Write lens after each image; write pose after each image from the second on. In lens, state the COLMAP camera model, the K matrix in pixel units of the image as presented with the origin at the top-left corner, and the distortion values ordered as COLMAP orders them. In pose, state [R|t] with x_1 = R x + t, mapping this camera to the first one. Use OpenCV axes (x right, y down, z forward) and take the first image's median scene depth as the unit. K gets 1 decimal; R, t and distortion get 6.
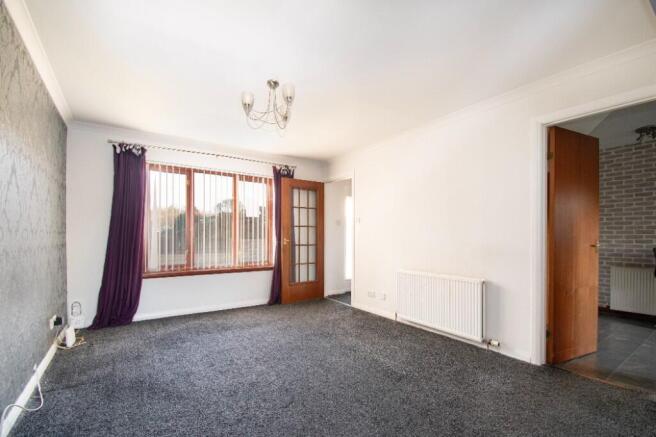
lens RADIAL K [[300.5, 0, 330.6], [0, 300.5, 243.8], [0, 0, 1]] dist [0.002380, 0.000352]
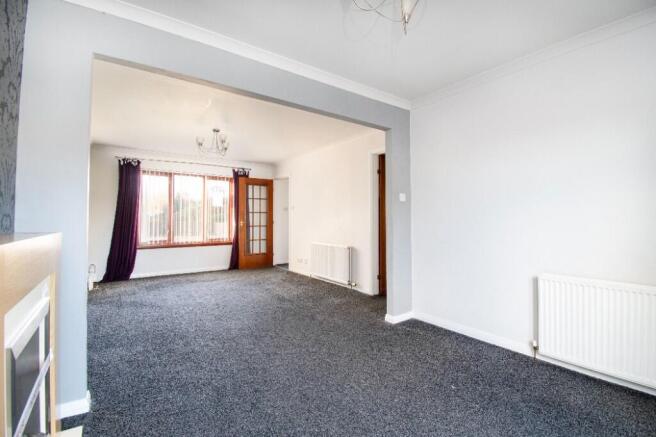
lens RADIAL K [[297.2, 0, 328.0], [0, 297.2, 218.5], [0, 0, 1]] dist [-0.002124, -0.000287]
pose [[0.999622, -0.002456, 0.027373, 0.215079], [0.003112, 0.999709, -0.023919, 0.003524], [-0.027306, 0.023995, 0.999339, -0.384201]]
